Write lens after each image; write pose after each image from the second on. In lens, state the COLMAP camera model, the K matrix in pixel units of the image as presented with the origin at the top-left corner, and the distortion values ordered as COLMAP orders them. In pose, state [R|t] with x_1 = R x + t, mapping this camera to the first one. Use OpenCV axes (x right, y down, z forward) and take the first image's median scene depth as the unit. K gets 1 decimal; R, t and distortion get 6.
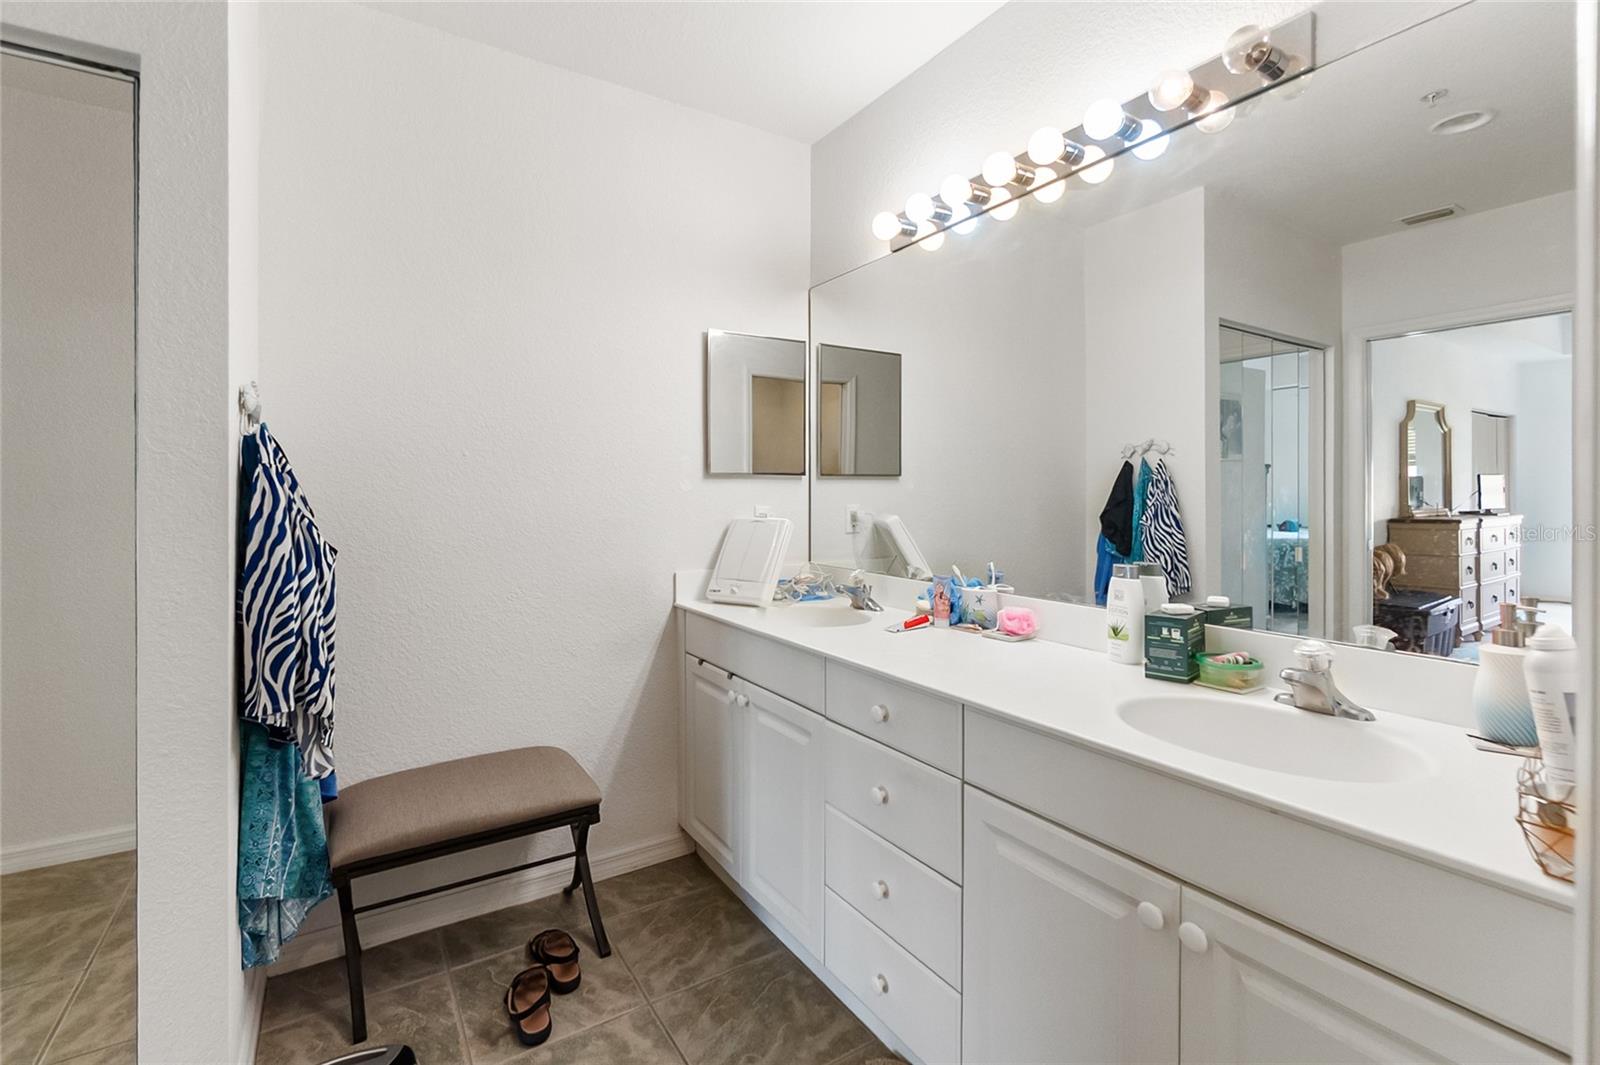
lens RADIAL K [[713.9, 0, 803.5], [0, 713.9, 491.9], [0, 0, 1]] dist [-0.001890, -0.000187]
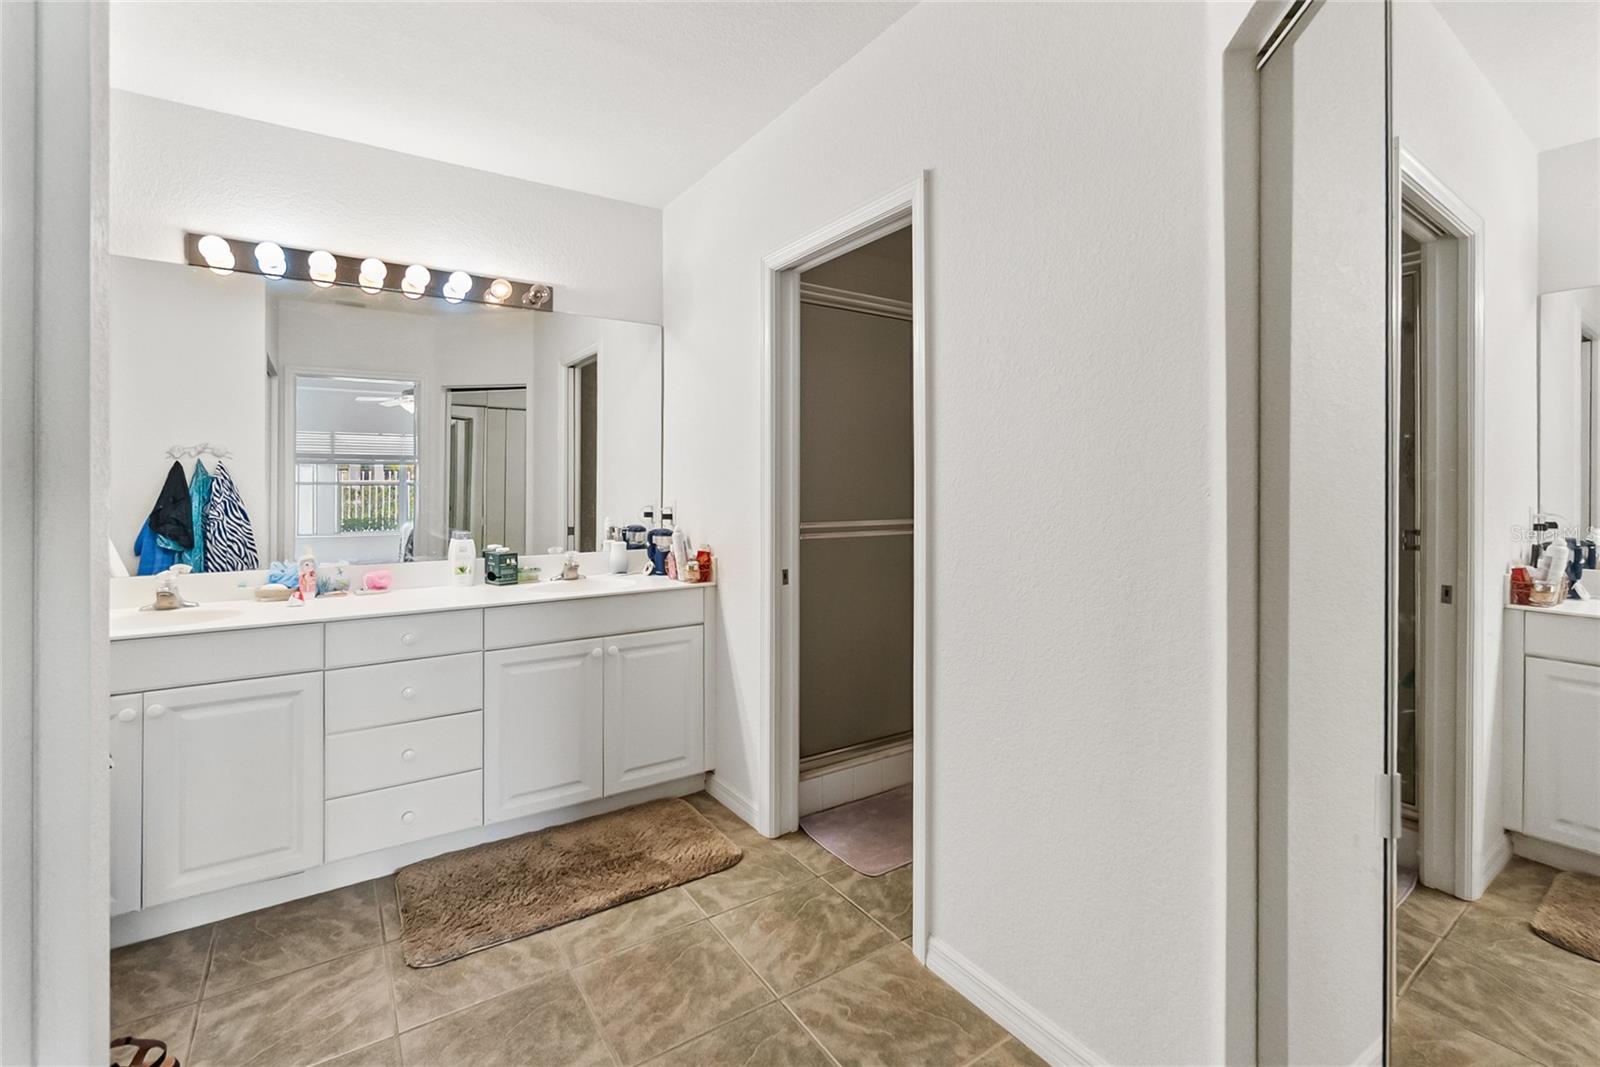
lens RADIAL K [[719.5, 0, 803.4], [0, 719.5, 476.4], [0, 0, 1]] dist [-0.001993, 0.000105]
pose [[-0.012683, 0.009955, 0.999870, -1.127828], [-0.000017, 0.999950, -0.009956, -0.016663], [-0.999920, -0.000144, -0.012682, 0.139106]]
